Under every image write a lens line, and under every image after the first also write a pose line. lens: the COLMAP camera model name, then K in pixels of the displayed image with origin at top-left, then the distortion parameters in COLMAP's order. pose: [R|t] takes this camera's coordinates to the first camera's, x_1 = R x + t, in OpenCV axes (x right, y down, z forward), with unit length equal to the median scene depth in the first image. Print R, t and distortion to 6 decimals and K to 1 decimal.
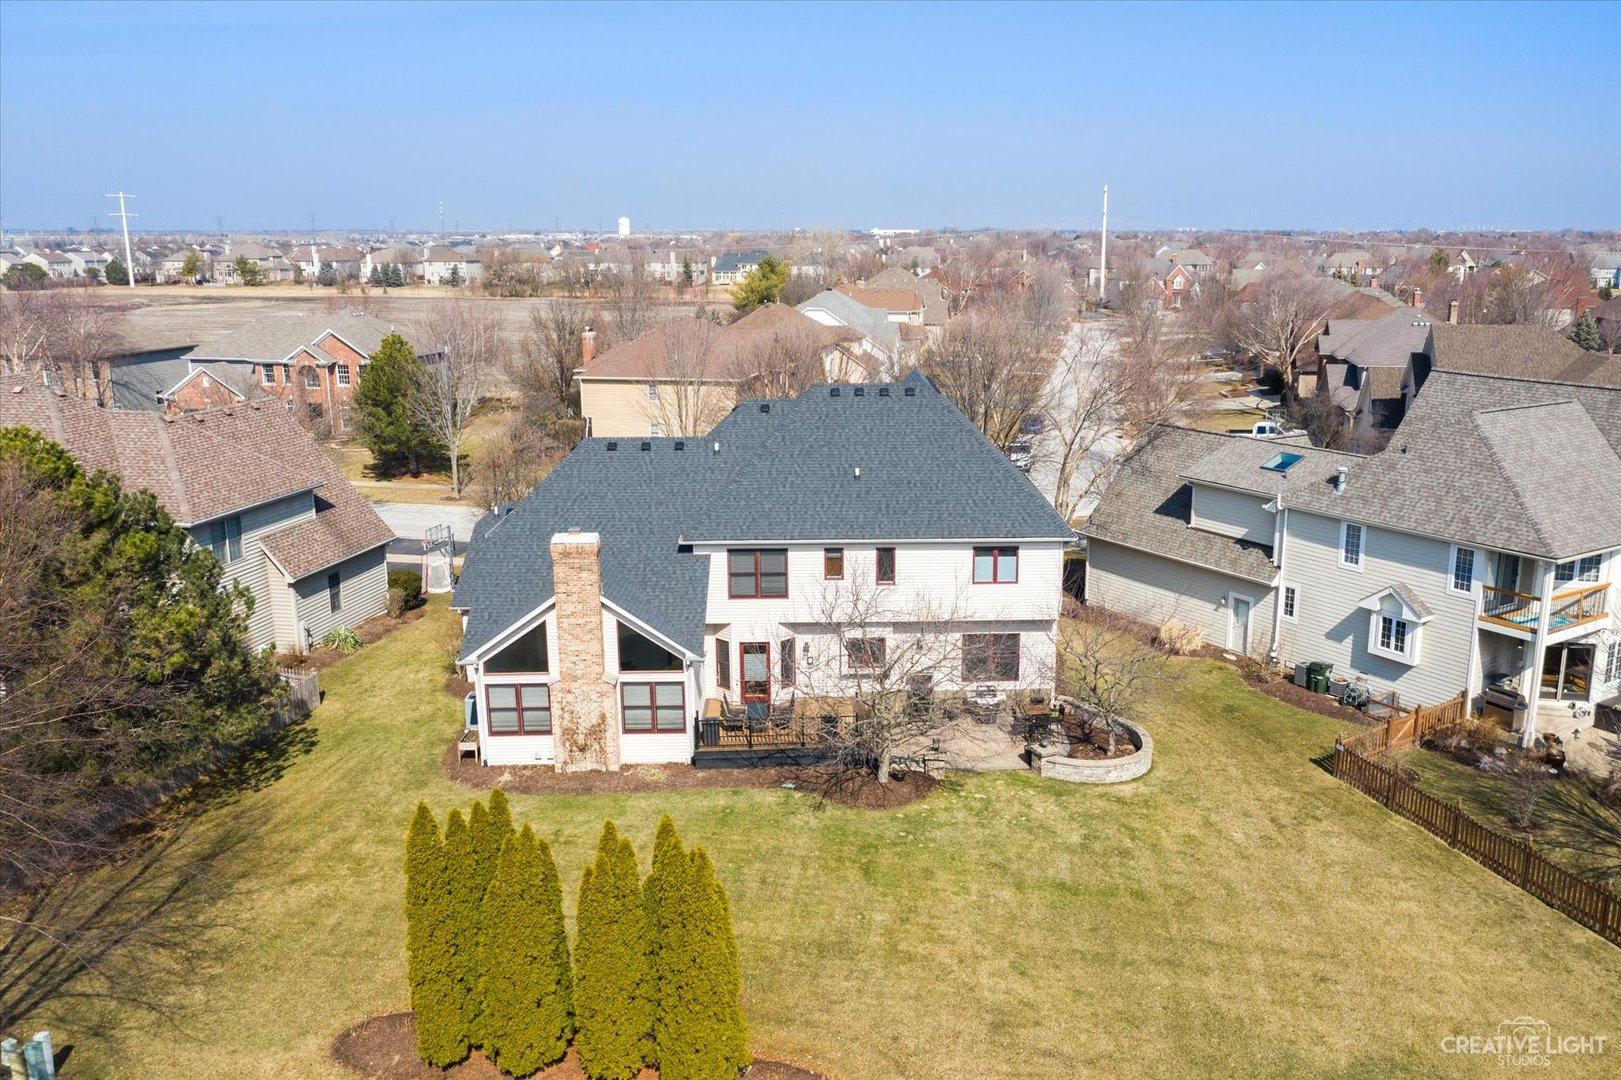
lens RADIAL K [[1327.8, 0, 813.5], [0, 1327.8, 571.4], [0, 0, 1]] dist [0.007501, 0.000944]
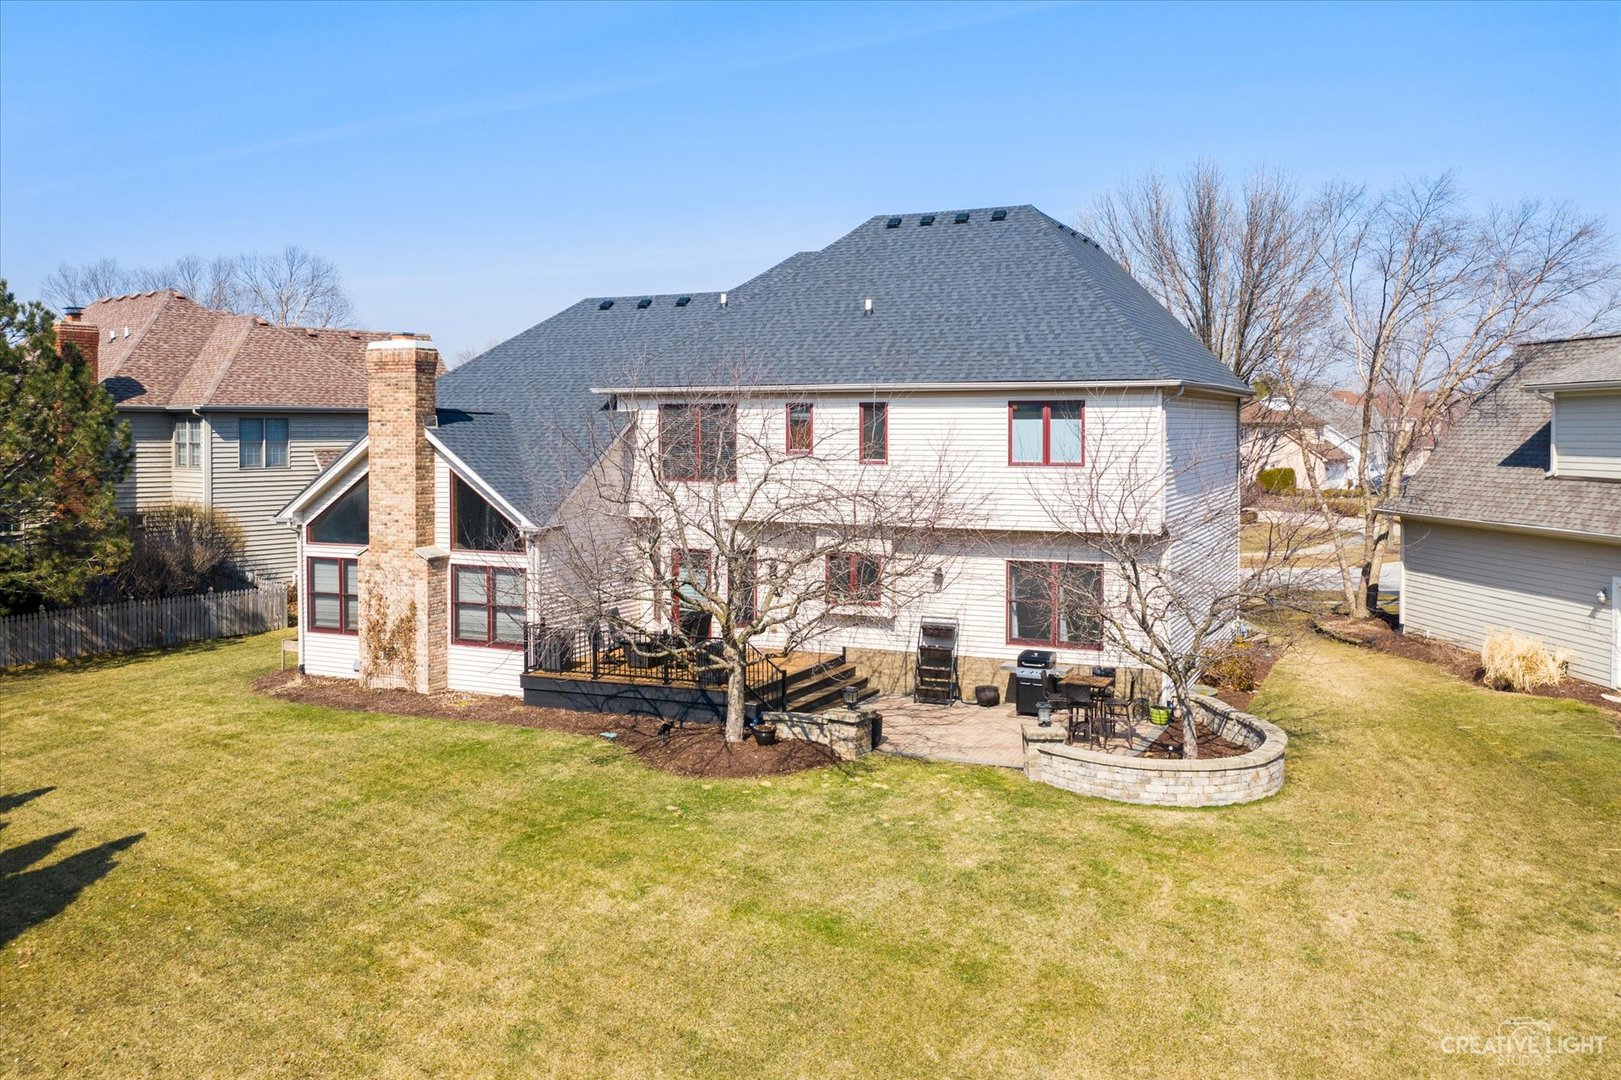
lens RADIAL K [[1287.8, 0, 810.3], [0, 1287.8, 479.7], [0, 0, 1]] dist [0.001037, 0.000620]
pose [[0.892394, 0.021492, -0.450746, 0.317102], [-0.122113, 0.973099, -0.195363, 0.146821], [0.434421, 0.229383, 0.871012, 0.482442]]
